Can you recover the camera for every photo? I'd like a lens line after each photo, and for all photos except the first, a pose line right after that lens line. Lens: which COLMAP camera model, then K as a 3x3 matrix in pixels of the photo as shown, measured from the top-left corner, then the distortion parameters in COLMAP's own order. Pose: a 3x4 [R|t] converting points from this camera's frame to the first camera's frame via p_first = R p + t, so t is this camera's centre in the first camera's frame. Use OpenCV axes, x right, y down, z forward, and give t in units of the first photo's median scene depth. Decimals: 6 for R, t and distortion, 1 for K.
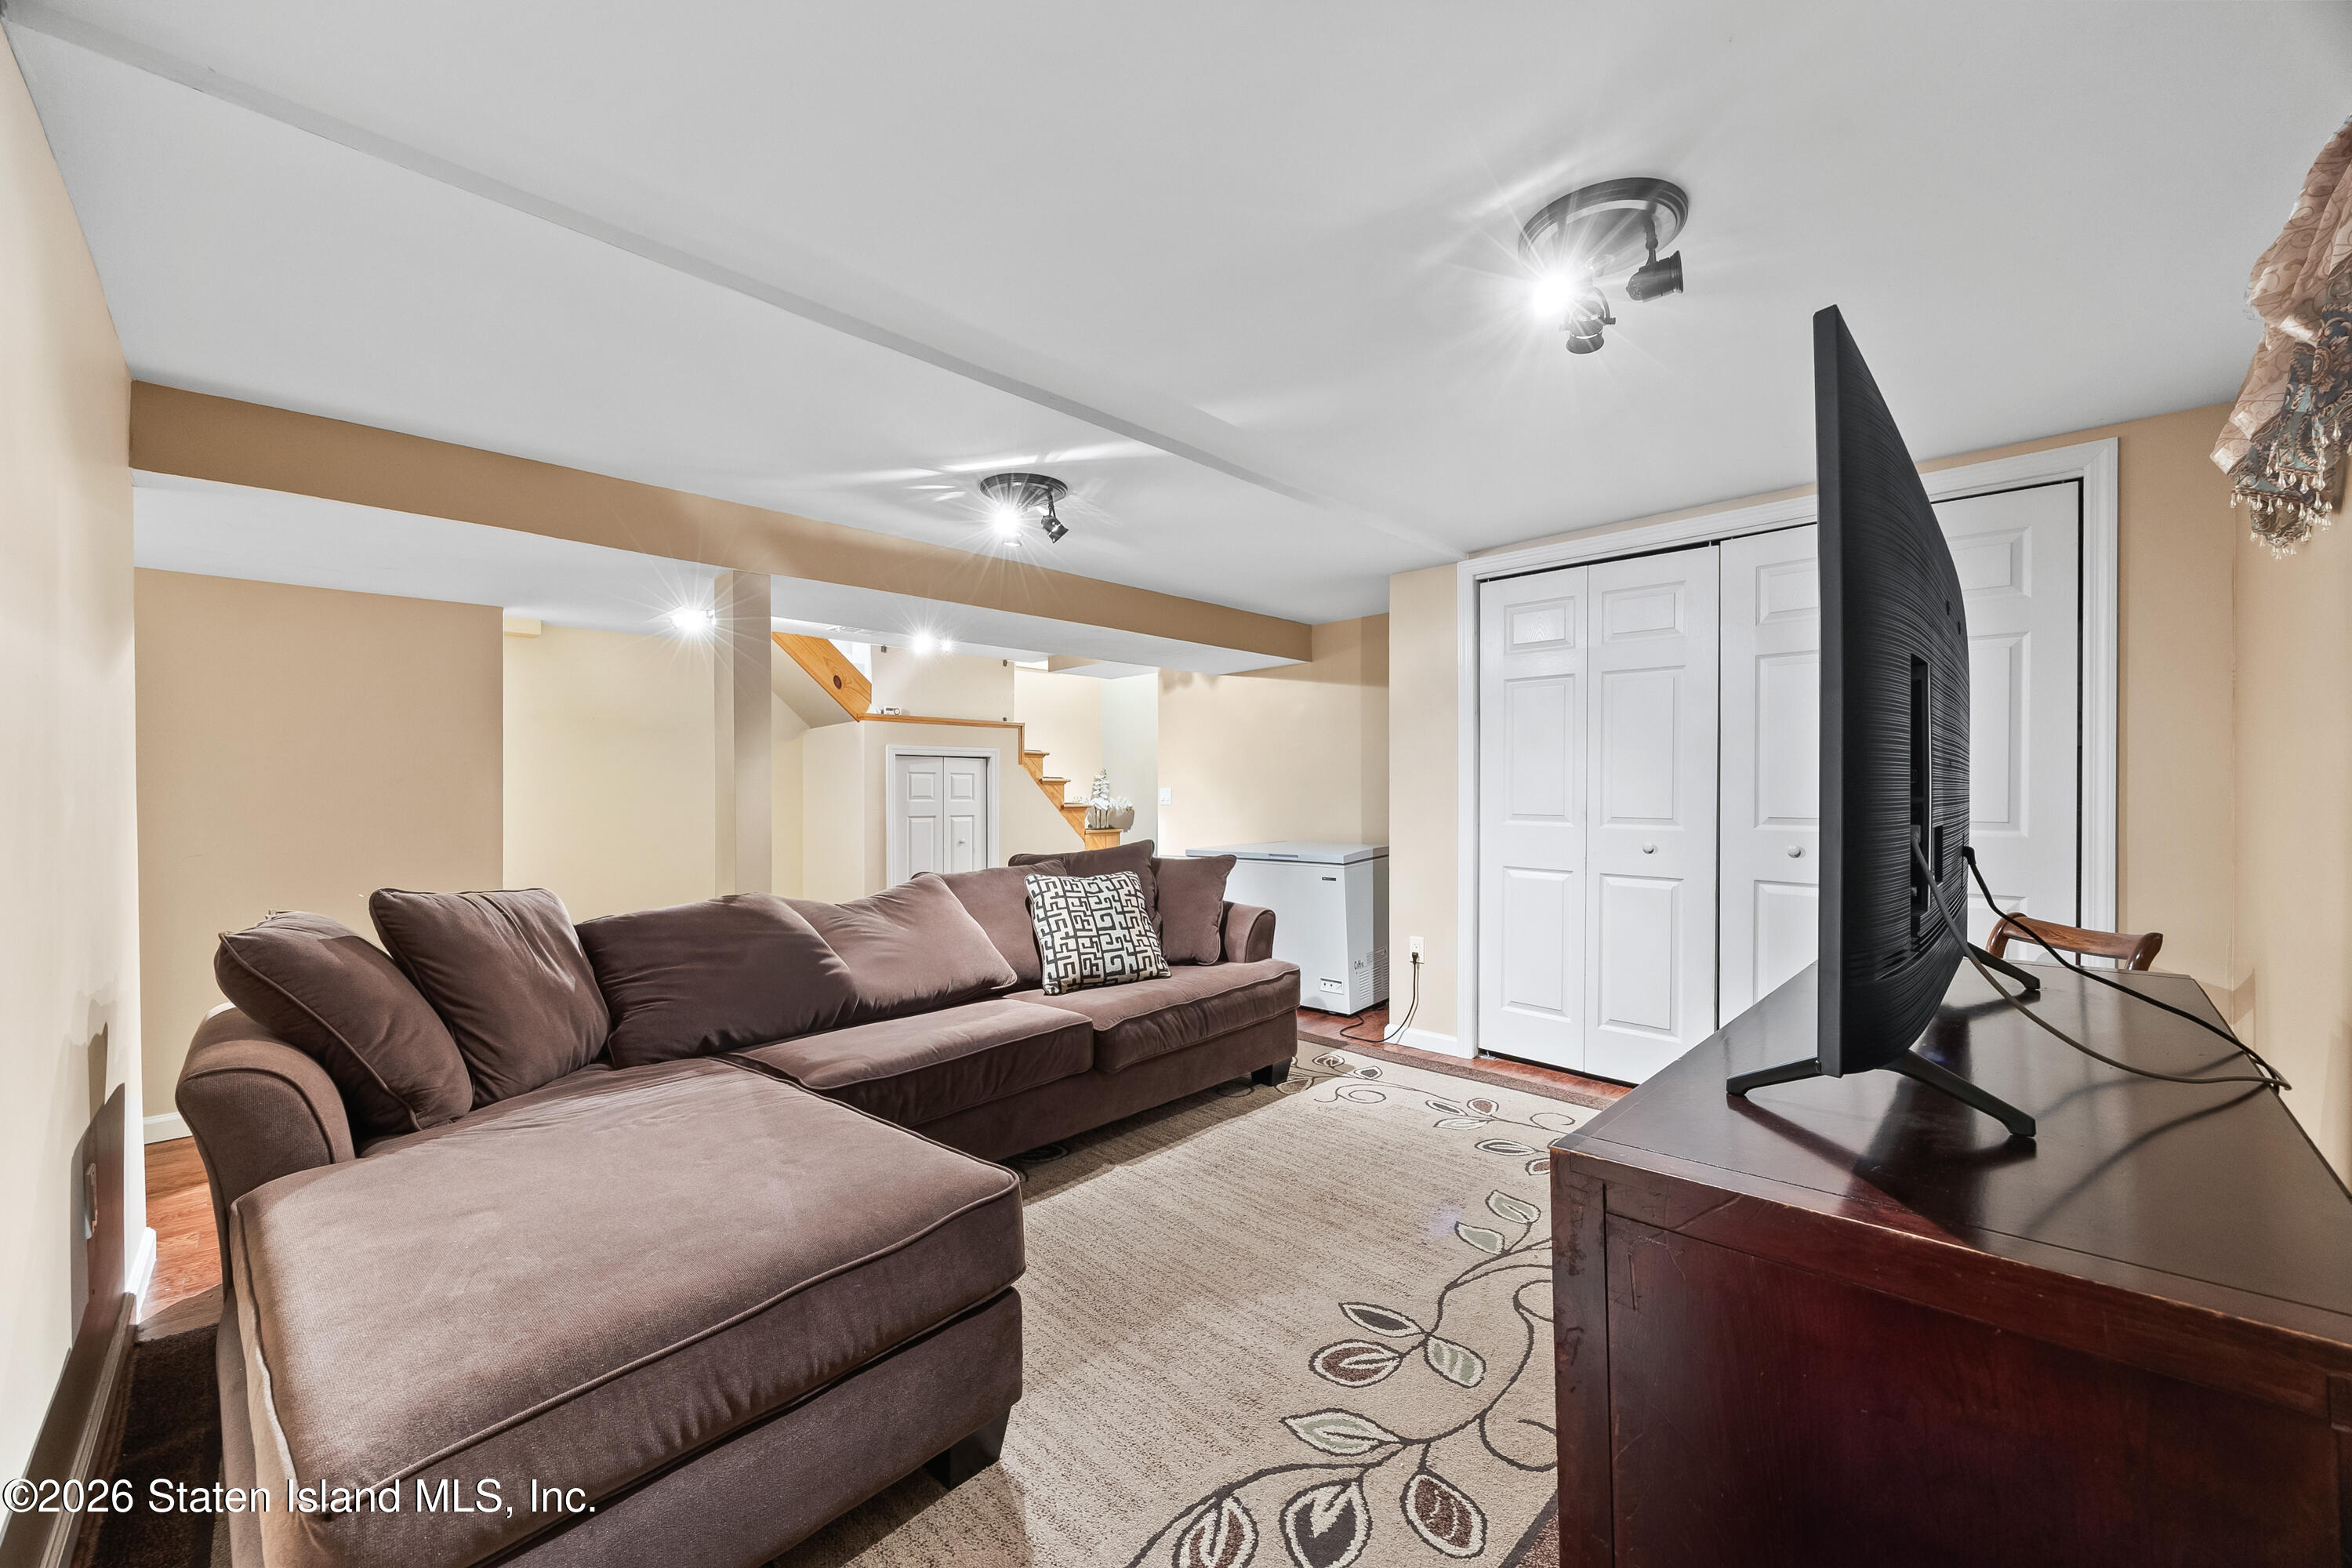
lens RADIAL K [[912.3, 0, 1180.4], [0, 912.3, 788.9], [0, 0, 1]] dist [0.001725, -0.000092]
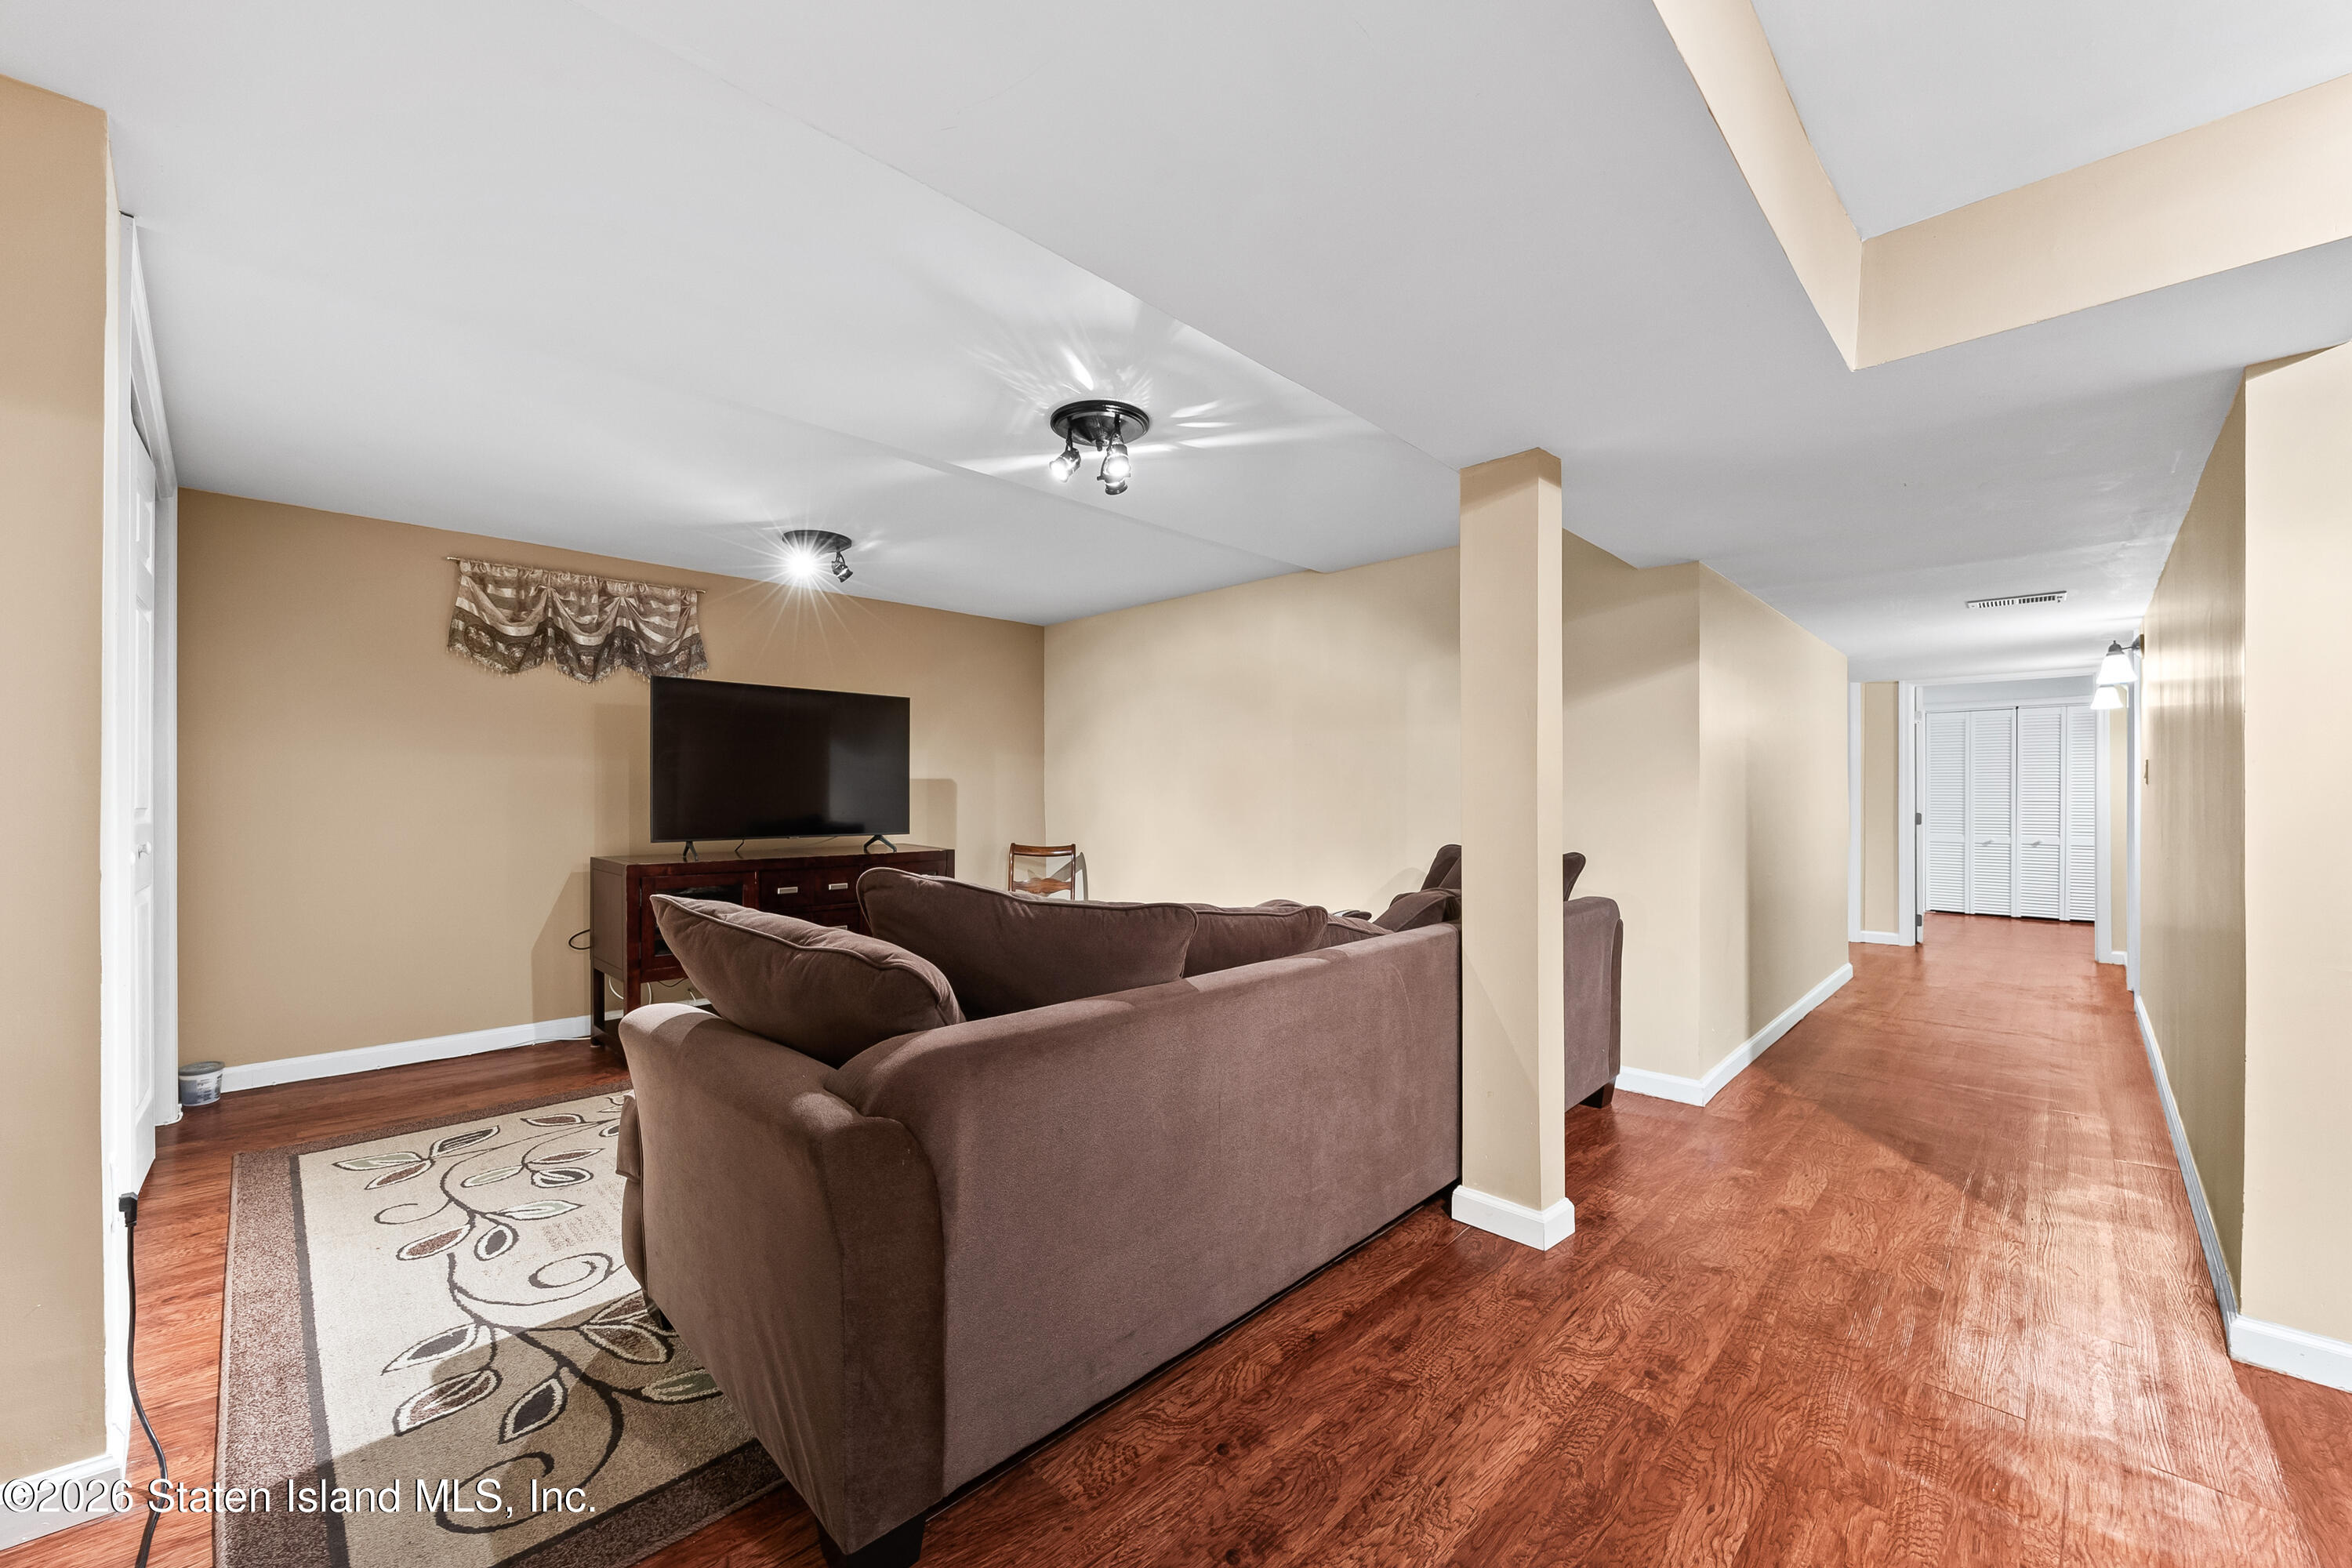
lens RADIAL K [[912.3, 0, 1171.3], [0, 912.3, 791.5], [0, 0, 1]] dist [0.001725, -0.000092]
pose [[-0.999852, 0.008351, -0.015048, -0.208635], [0.008323, 0.999964, 0.001927, 0.021927], [0.015064, 0.001802, -0.999885, 1.754244]]
